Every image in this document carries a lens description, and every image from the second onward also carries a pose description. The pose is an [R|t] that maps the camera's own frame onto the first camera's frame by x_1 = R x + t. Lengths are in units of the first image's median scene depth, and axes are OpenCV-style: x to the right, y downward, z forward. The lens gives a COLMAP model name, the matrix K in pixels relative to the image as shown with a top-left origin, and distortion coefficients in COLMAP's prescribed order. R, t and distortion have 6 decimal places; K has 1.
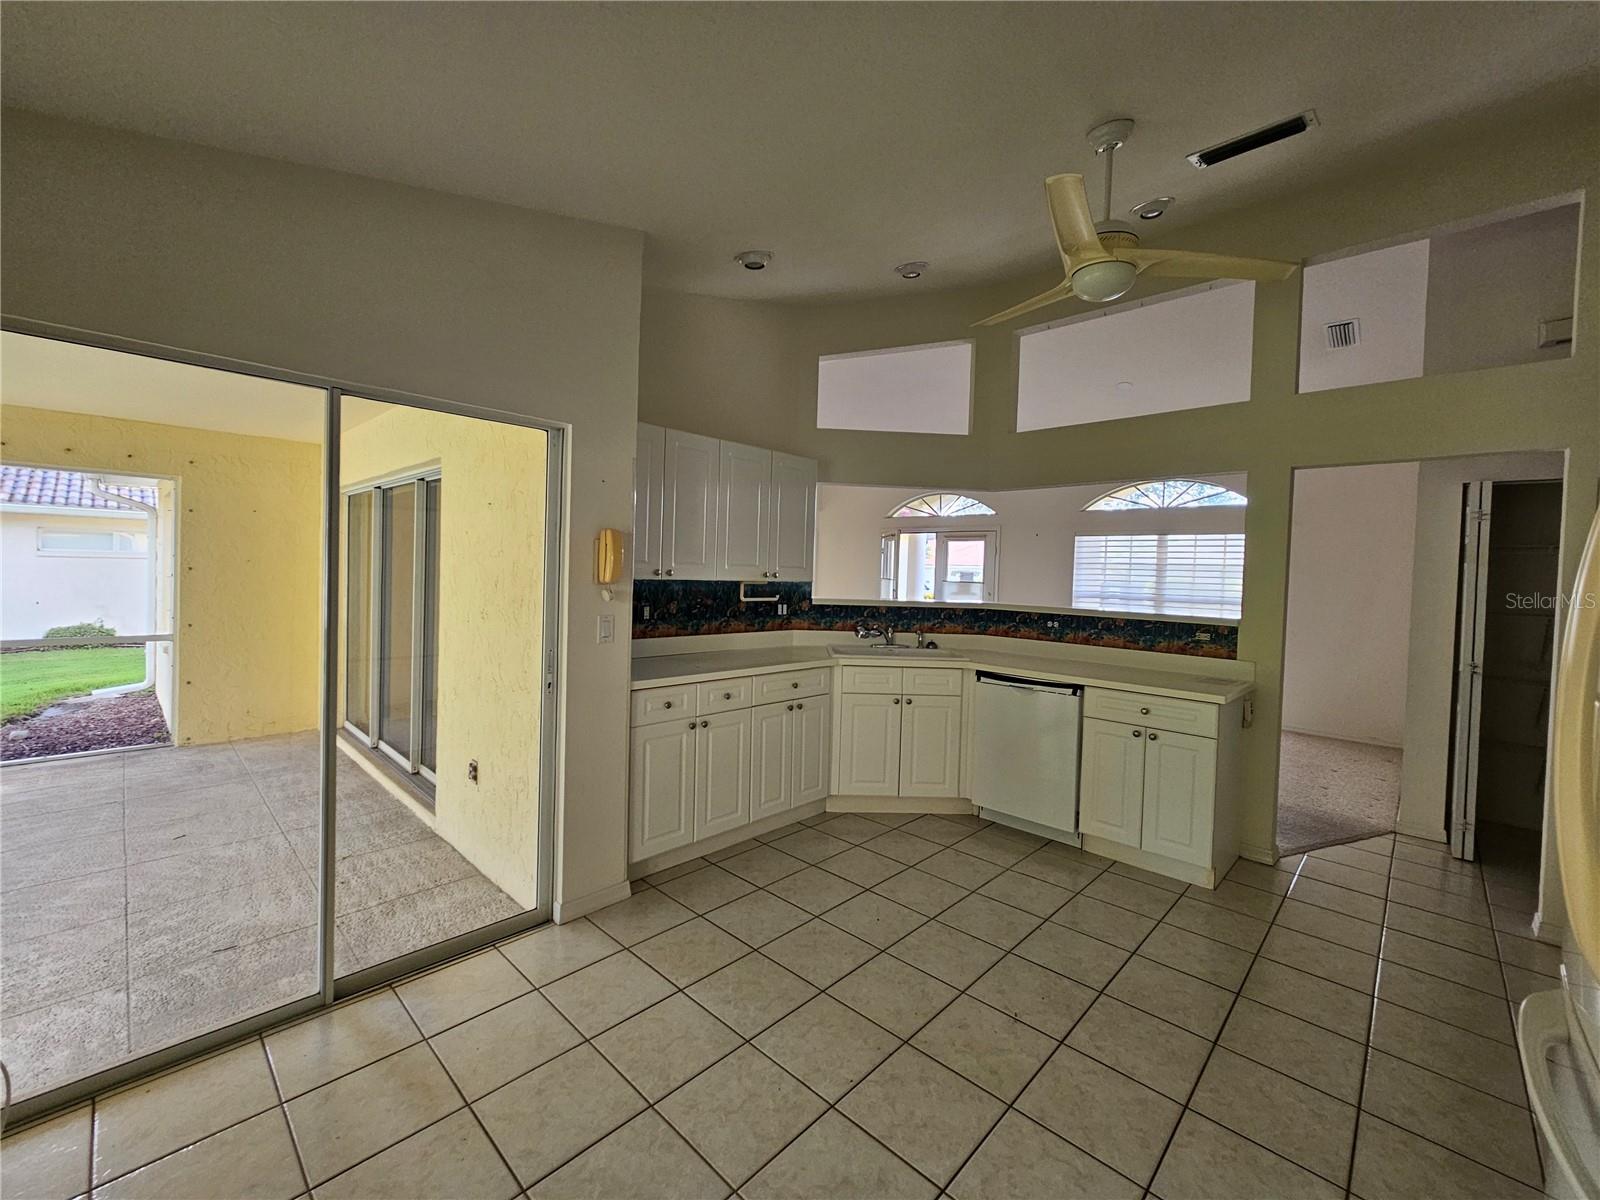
lens RADIAL K [[657.1, 0, 803.8], [0, 657.1, 588.4], [0, 0, 1]] dist [0.000373, 0.000181]
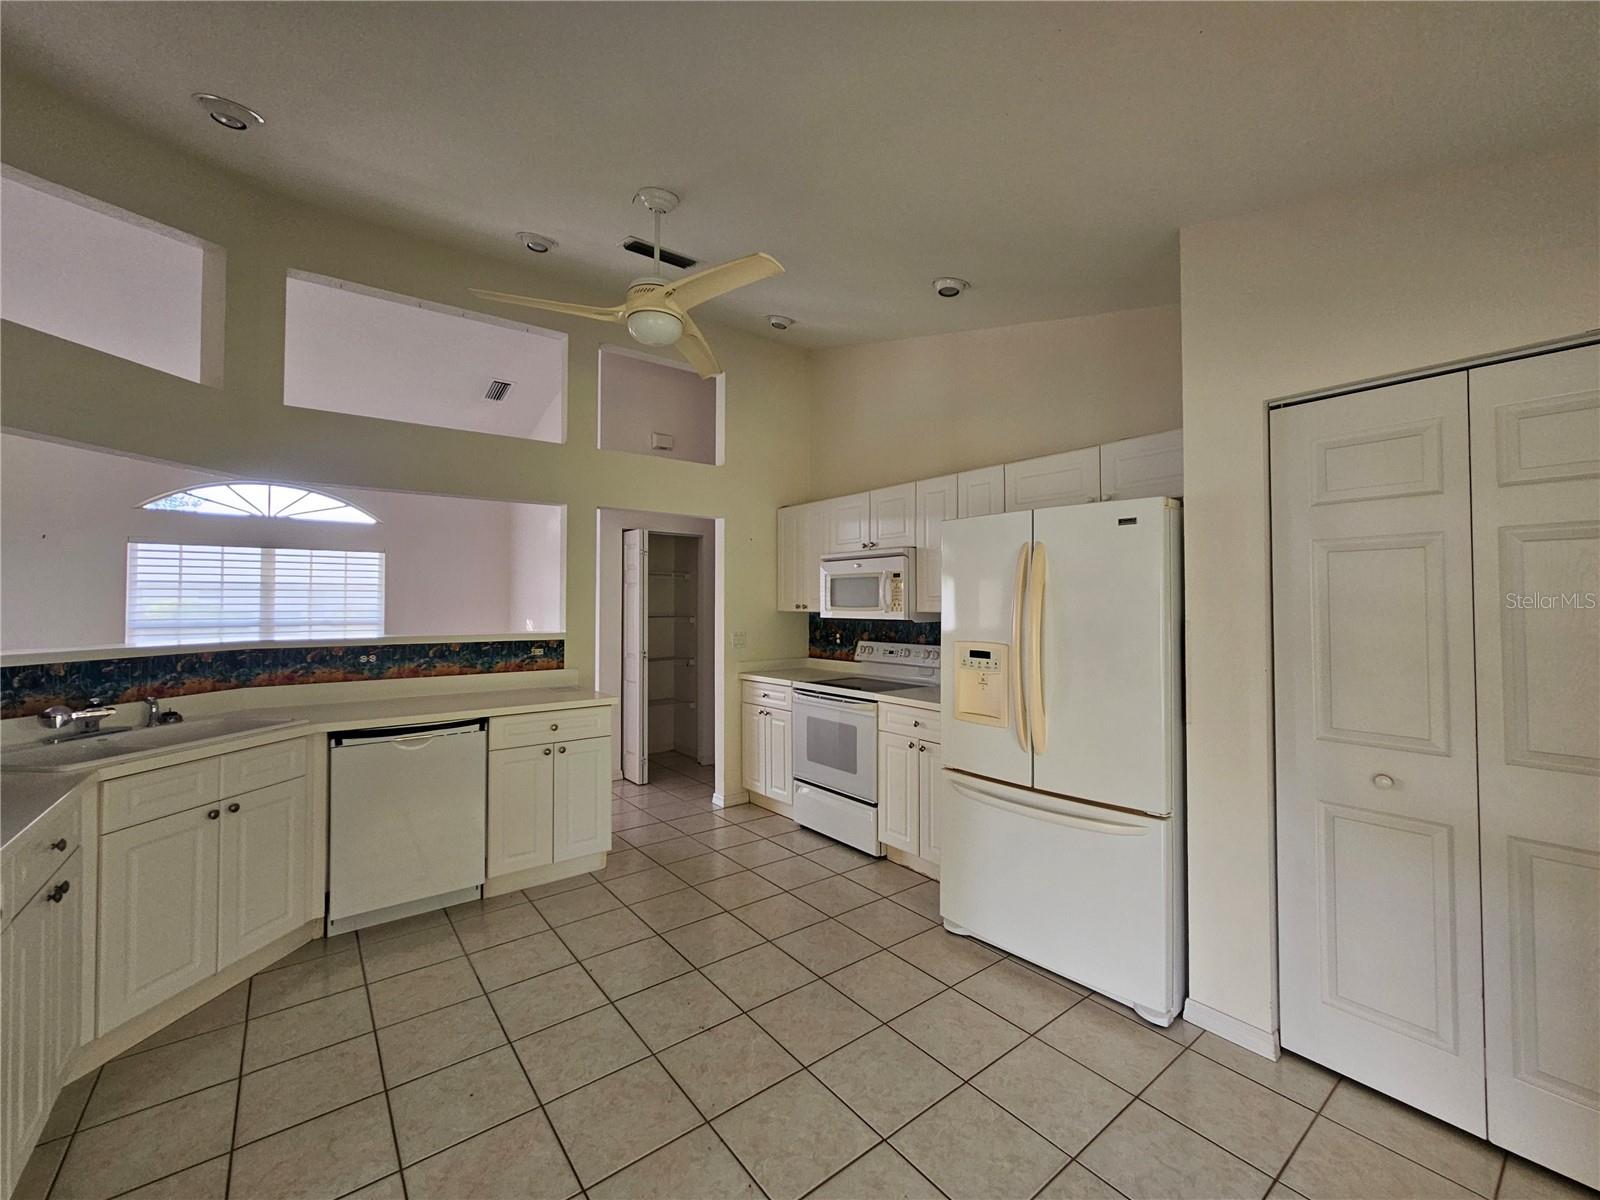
lens RADIAL K [[657.1, 0, 803.8], [0, 657.1, 588.4], [0, 0, 1]] dist [0.000373, 0.000181]
pose [[0.152378, -0.006880, 0.988298, -0.319194], [0.031637, 0.999497, 0.002080, -0.015859], [-0.987816, 0.030950, 0.152519, 0.322144]]
